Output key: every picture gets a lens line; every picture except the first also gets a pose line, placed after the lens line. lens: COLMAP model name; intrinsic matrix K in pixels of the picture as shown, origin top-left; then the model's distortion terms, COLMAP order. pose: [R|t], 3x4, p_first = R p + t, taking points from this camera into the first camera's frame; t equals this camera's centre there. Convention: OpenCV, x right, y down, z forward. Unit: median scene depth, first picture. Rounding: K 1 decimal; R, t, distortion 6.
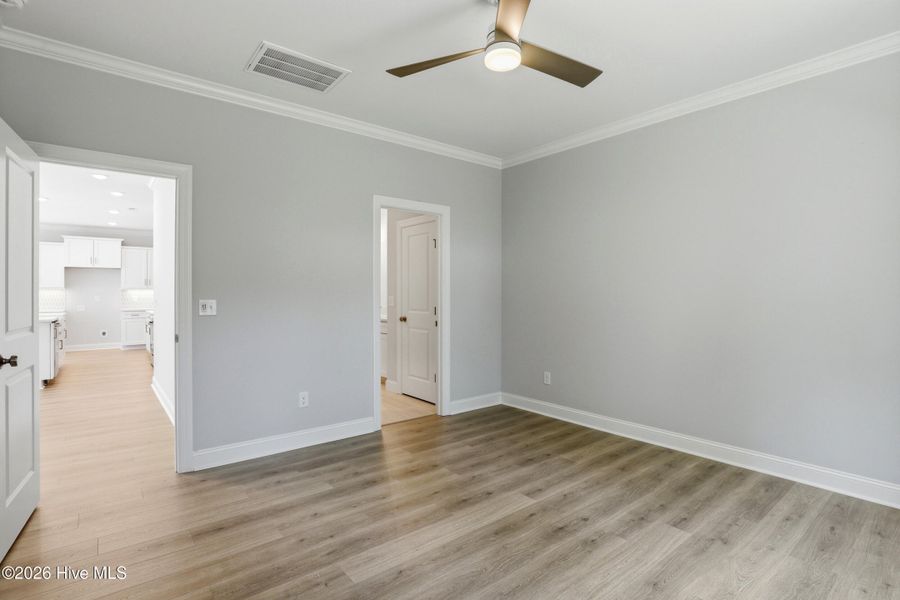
lens RADIAL K [[442.7, 0, 468.5], [0, 442.7, 291.2], [0, 0, 1]] dist [-0.015157, 0.000056]
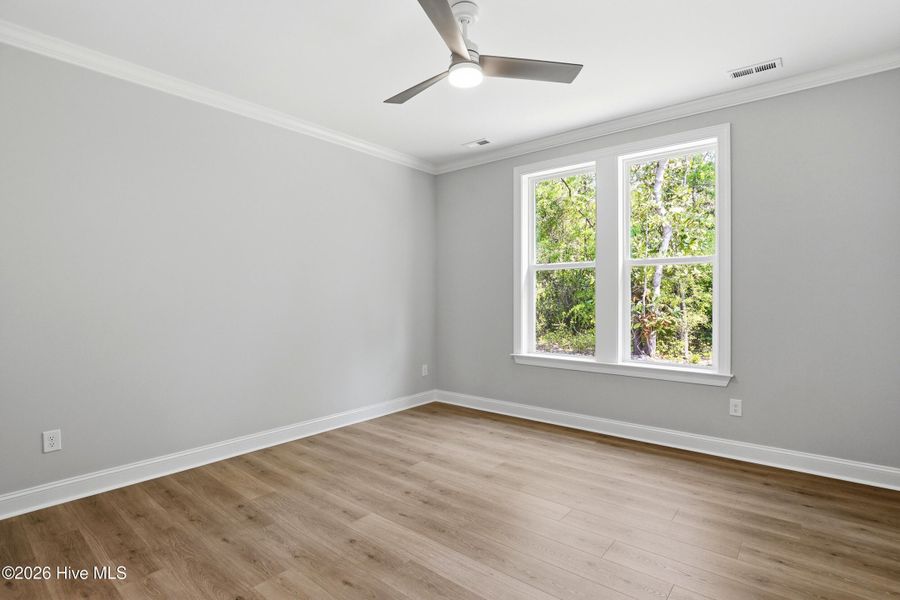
lens RADIAL K [[442.7, 0, 445.2], [0, 442.7, 298.4], [0, 0, 1]] dist [-0.015157, 0.000056]
pose [[-0.162553, -0.003289, 0.986694, -0.681253], [-0.003650, 0.999990, 0.002732, 0.011637], [-0.986693, -0.003157, -0.162563, 0.853729]]
